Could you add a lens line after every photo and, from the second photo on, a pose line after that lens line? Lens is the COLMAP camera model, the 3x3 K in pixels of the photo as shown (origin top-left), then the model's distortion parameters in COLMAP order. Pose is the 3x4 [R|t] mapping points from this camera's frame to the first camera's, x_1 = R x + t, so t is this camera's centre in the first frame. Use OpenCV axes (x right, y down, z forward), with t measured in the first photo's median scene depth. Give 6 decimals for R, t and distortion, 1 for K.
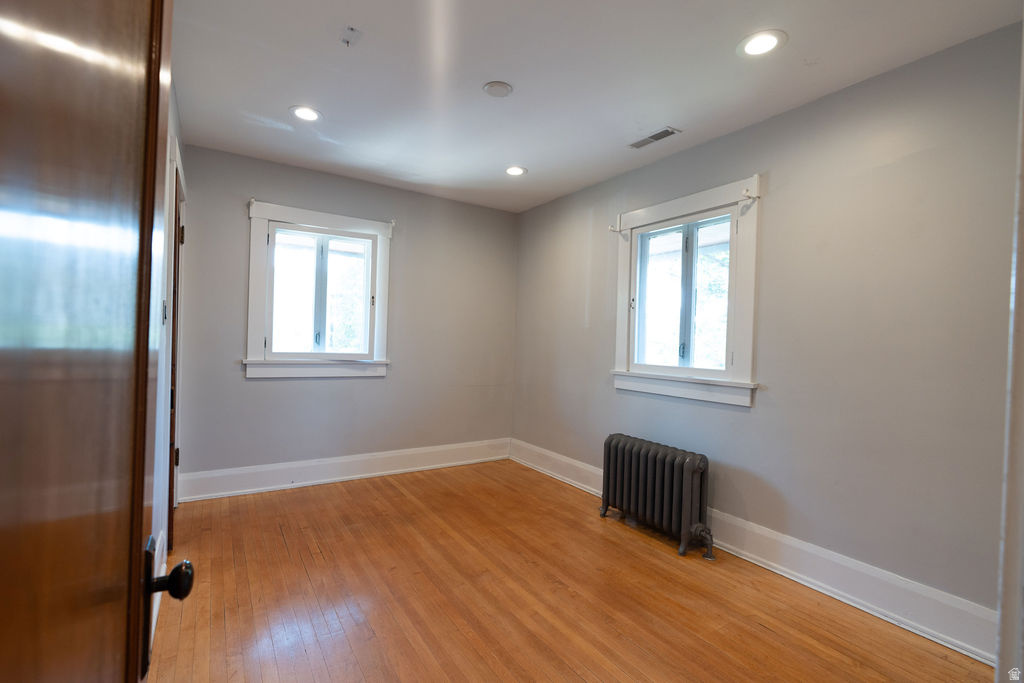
lens RADIAL K [[482.2, 0, 512.0], [0, 482.2, 341.5], [0, 0, 1]] dist [0.000124, -0.000194]
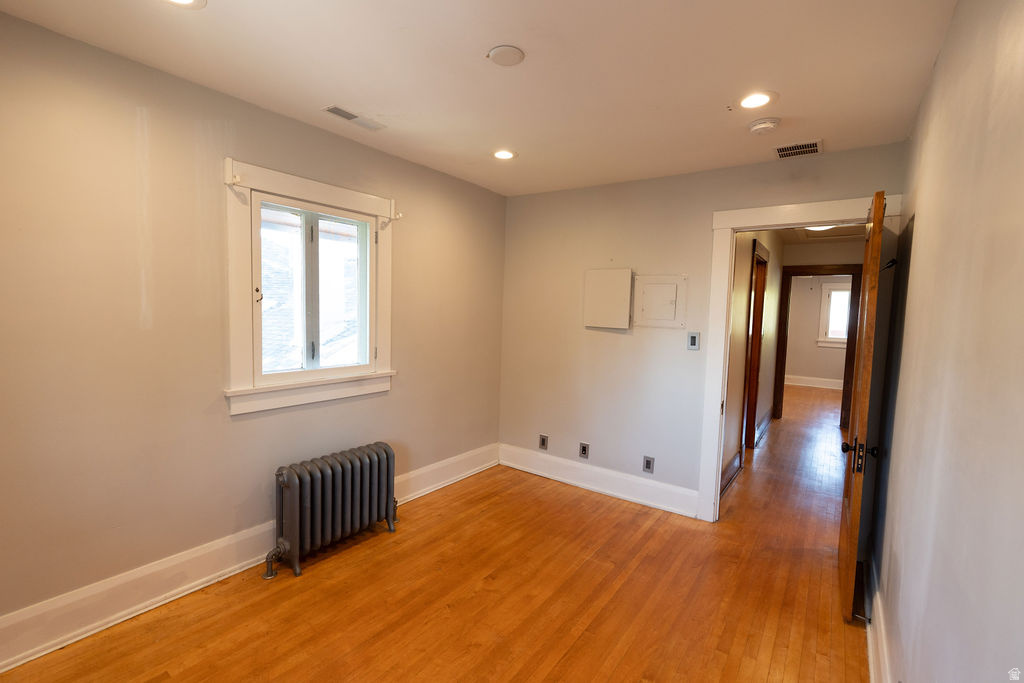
lens RADIAL K [[459.9, 0, 507.4], [0, 459.9, 343.8], [0, 0, 1]] dist [-0.013348, -0.000033]
pose [[-0.372205, -0.103348, 0.922379, -0.663134], [-0.031747, 0.994618, 0.098631, -0.103493], [-0.927607, 0.007428, -0.373483, 1.101062]]
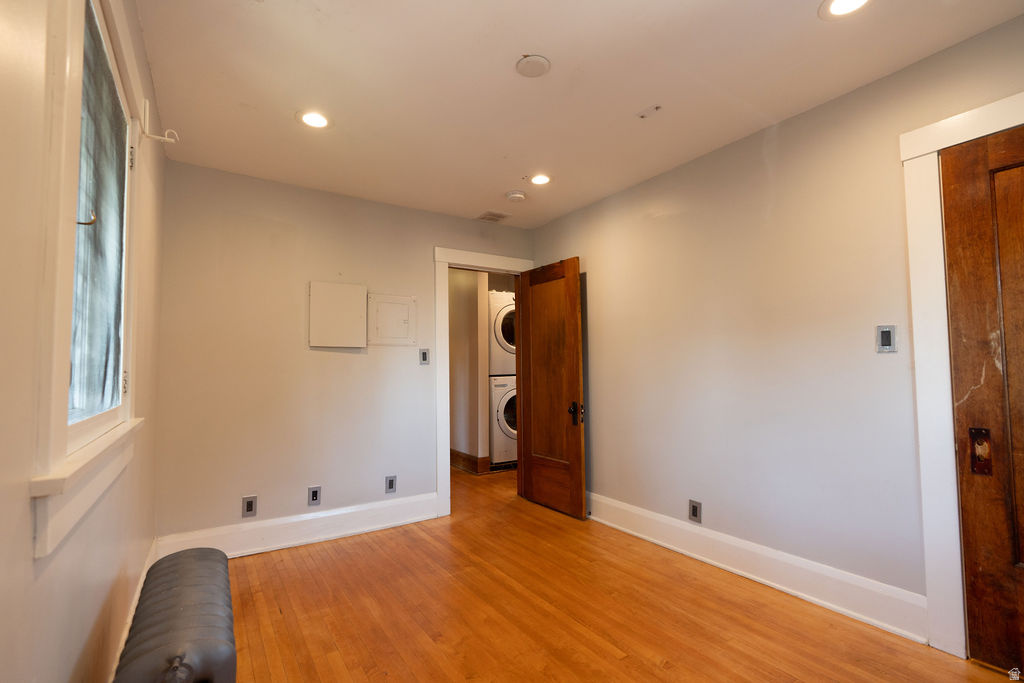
lens RADIAL K [[459.9, 0, 507.4], [0, 459.9, 343.8], [0, 0, 1]] dist [-0.013348, -0.000033]
pose [[-0.999716, -0.012734, -0.020124, 0.020878], [-0.011773, 0.998817, -0.047180, 0.010725], [0.020701, -0.046930, -0.998684, 1.530555]]
